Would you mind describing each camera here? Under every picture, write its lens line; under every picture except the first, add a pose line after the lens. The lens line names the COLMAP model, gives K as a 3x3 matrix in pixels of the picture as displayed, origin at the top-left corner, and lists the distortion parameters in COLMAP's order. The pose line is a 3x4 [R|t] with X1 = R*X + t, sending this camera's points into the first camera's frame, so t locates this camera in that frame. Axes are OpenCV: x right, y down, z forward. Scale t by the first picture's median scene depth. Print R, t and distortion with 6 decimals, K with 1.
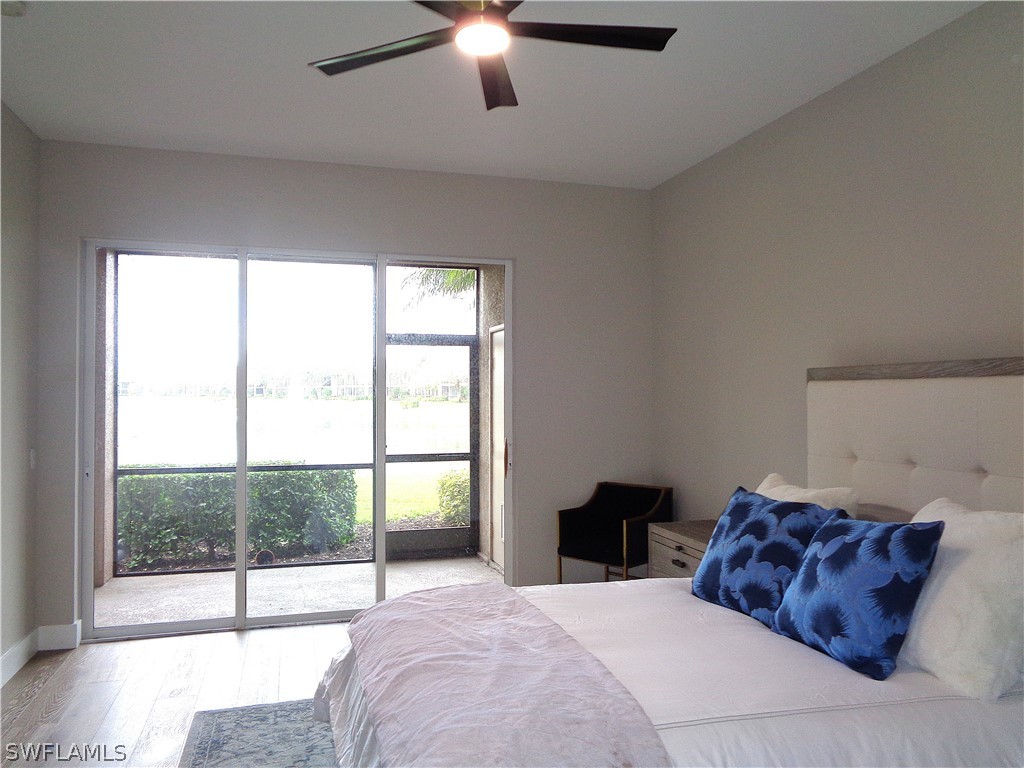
lens RADIAL K [[759.2, 0, 511.5], [0, 759.2, 385.4], [0, 0, 1]] dist [0.021183, -0.010869]
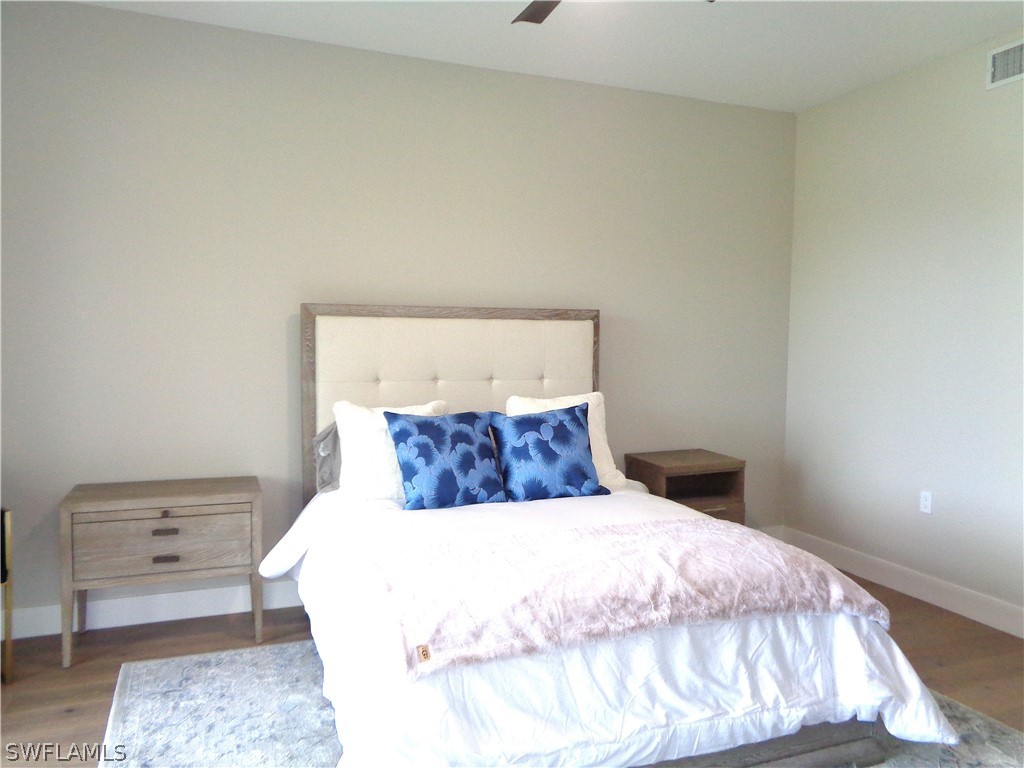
lens RADIAL K [[759.2, 0, 511.6], [0, 759.2, 384.4], [0, 0, 1]] dist [0.021183, -0.010869]
pose [[-0.083610, -0.059098, 0.994745, -0.908124], [-0.020488, 0.998131, 0.057577, 0.030499], [-0.996288, -0.015566, -0.084664, 1.032449]]
